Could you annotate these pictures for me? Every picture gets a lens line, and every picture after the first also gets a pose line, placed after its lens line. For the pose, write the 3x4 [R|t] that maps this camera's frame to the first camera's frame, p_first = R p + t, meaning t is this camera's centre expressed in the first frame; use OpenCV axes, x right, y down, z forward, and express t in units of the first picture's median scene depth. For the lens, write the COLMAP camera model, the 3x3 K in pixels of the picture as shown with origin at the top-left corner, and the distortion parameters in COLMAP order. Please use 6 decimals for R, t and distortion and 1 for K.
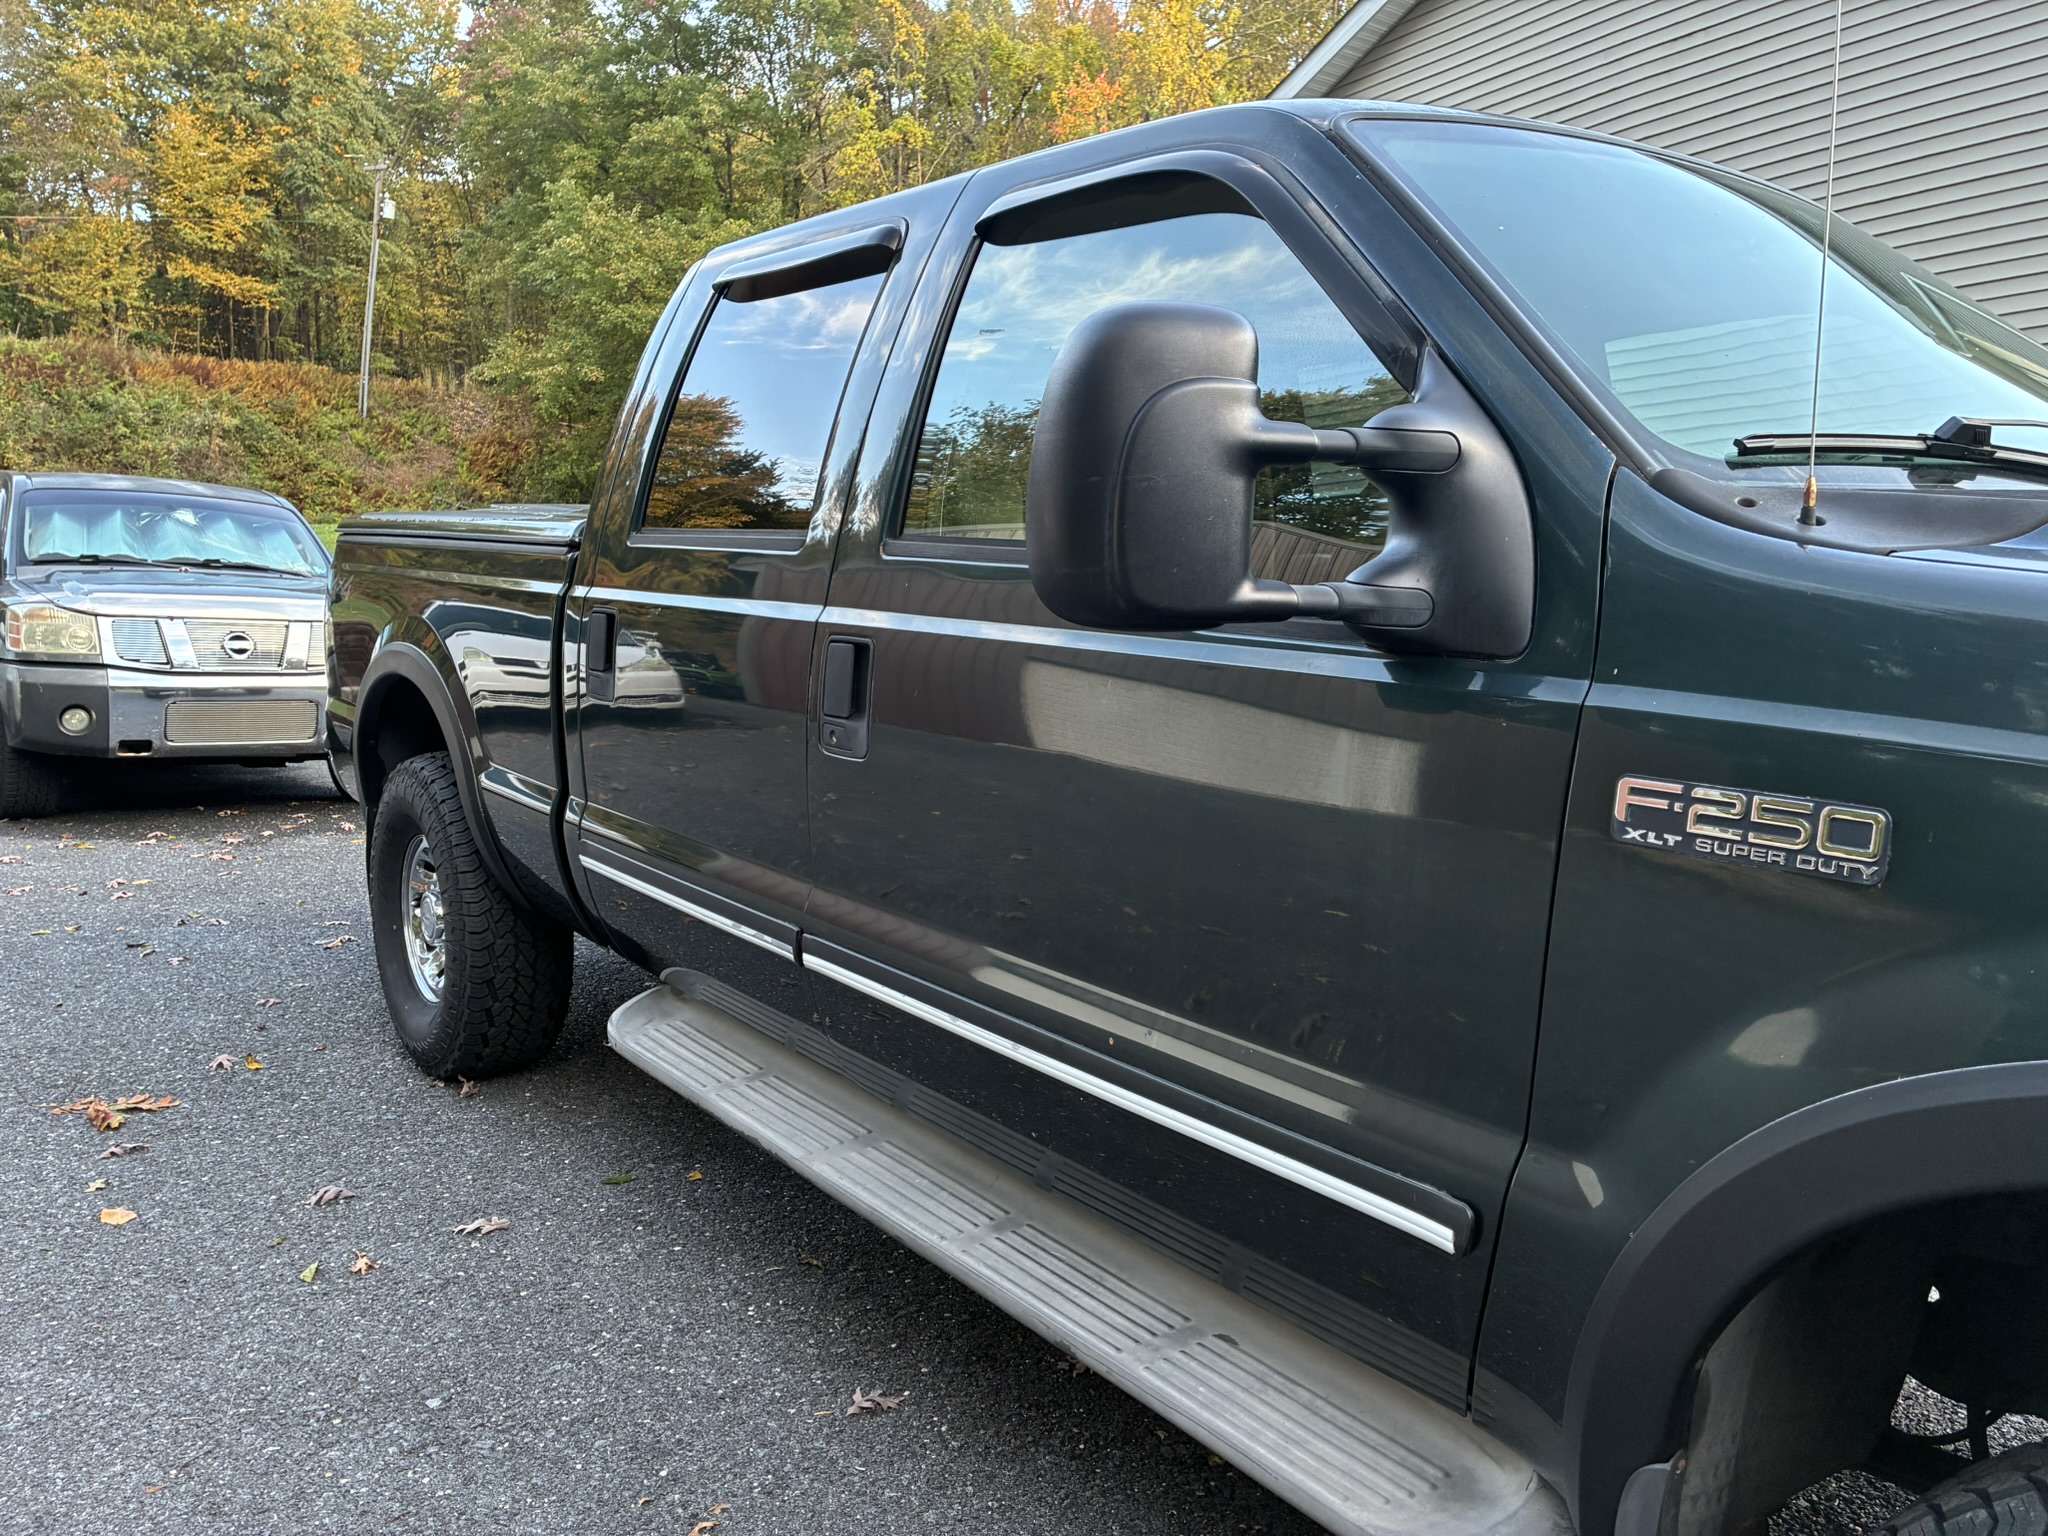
lens RADIAL K [[1513.5, 0, 1008.9], [0, 1513.5, 762.0], [0, 0, 1]] dist [0.031672, -0.045540]
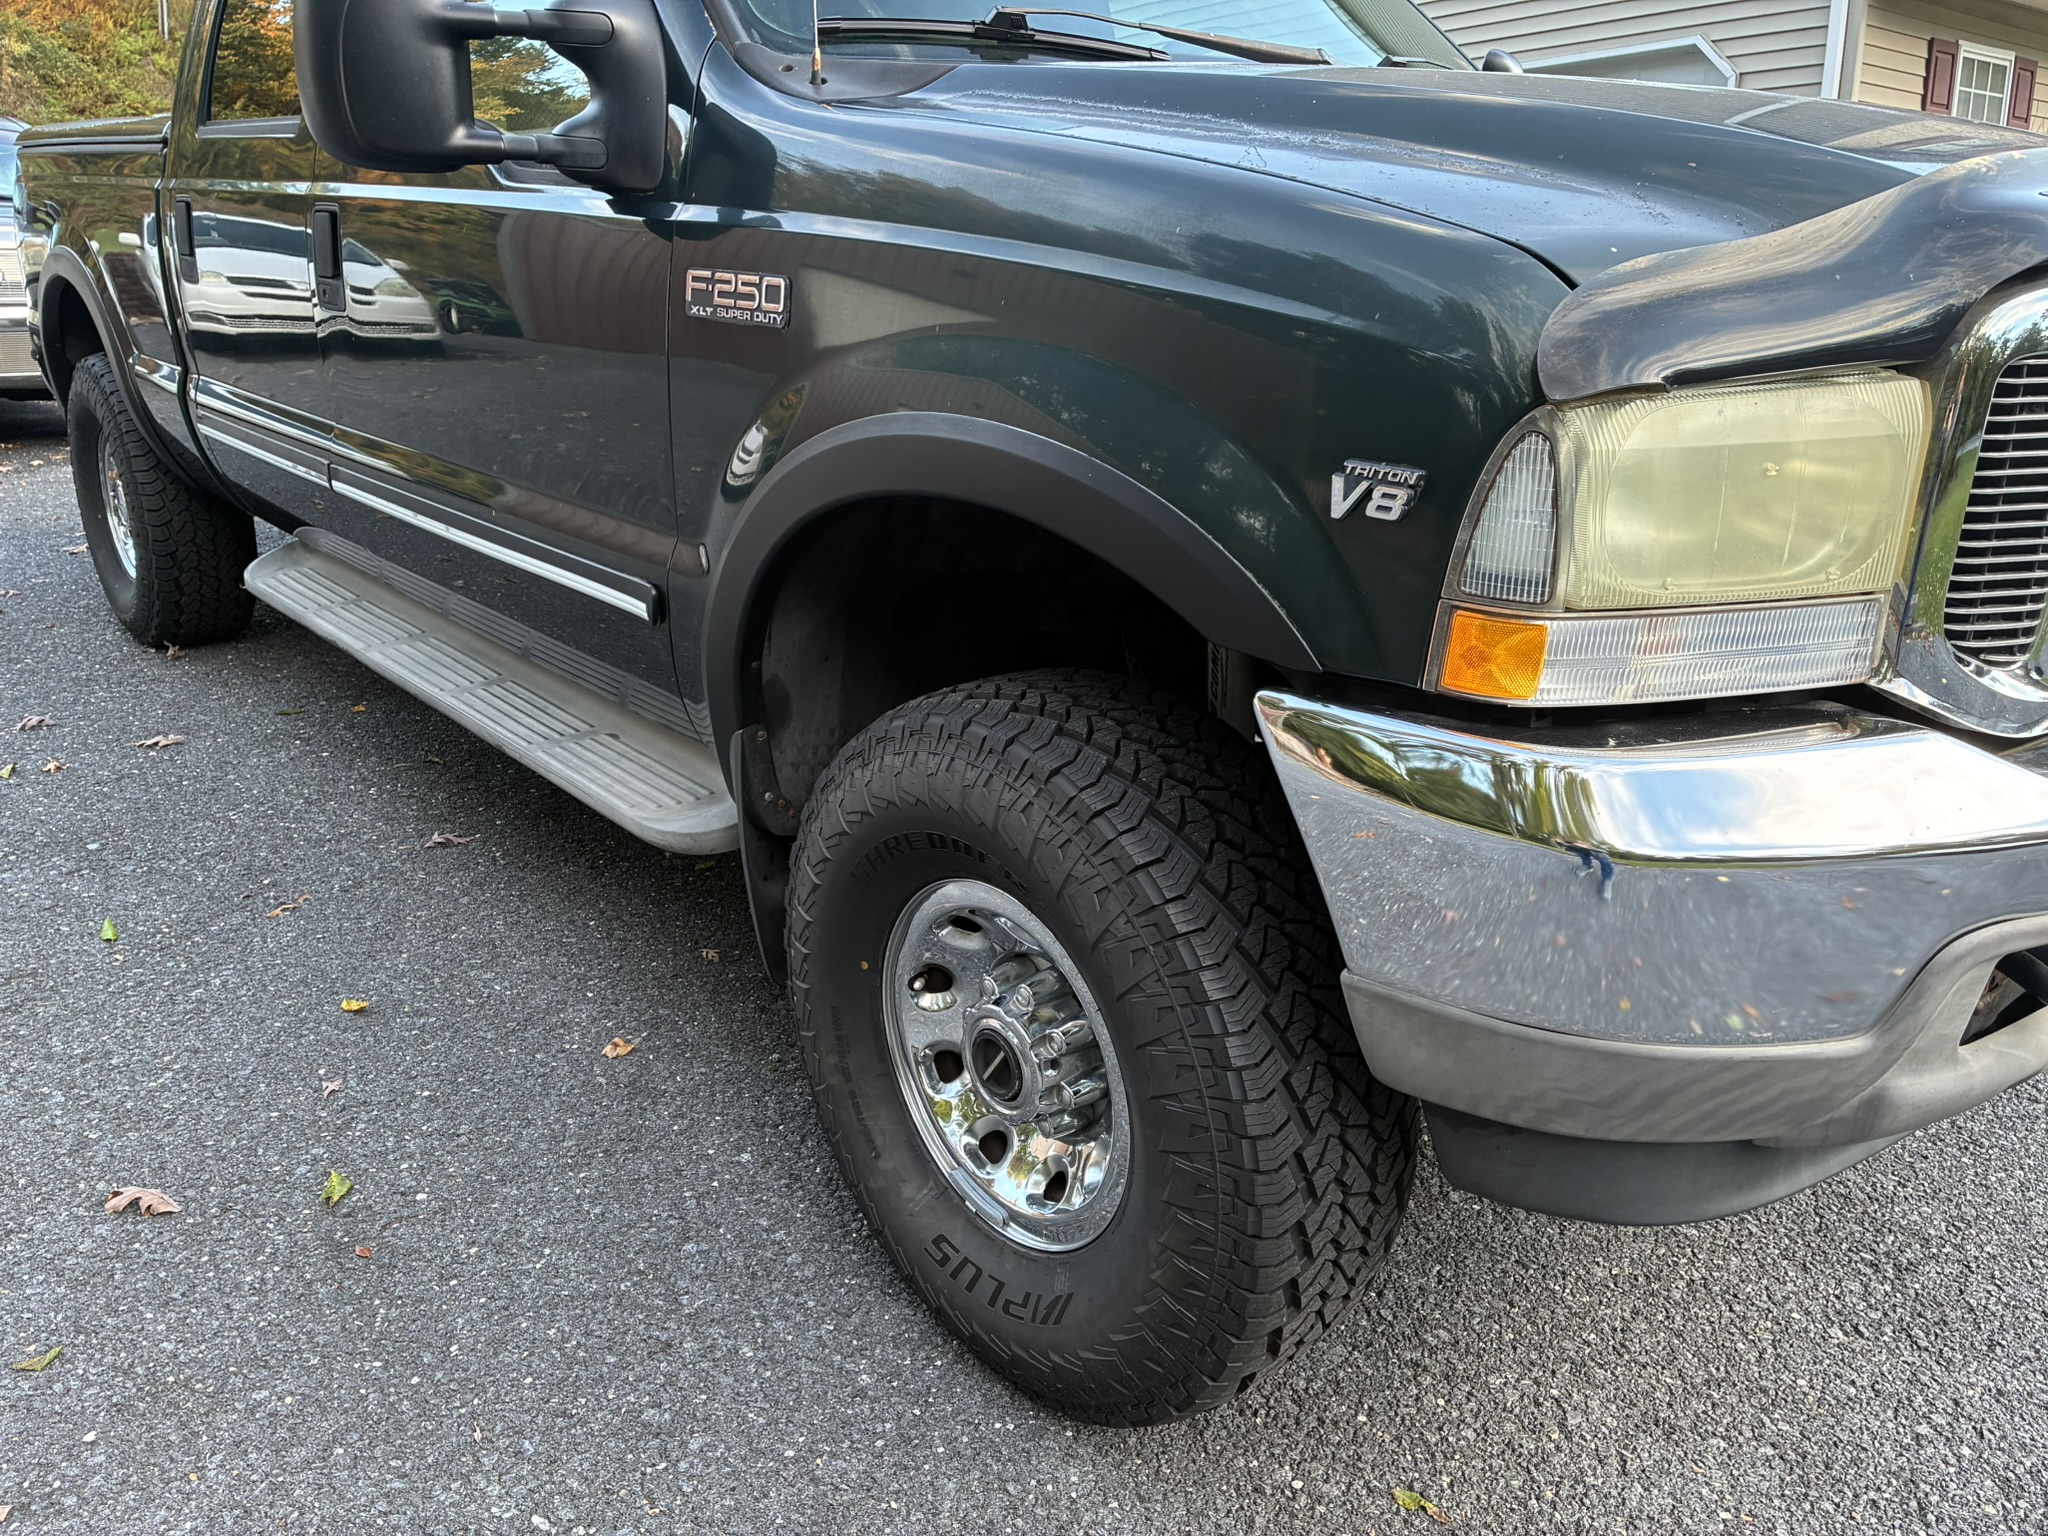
lens RADIAL K [[1513.7, 0, 1026.5], [0, 1513.7, 779.4], [0, 0, 1]] dist [0.048766, -0.079235]
pose [[0.997721, -0.022898, 0.063471, 0.216509], [0.008103, 0.974510, 0.224197, 0.056229], [-0.066986, -0.223172, 0.972475, -0.191462]]
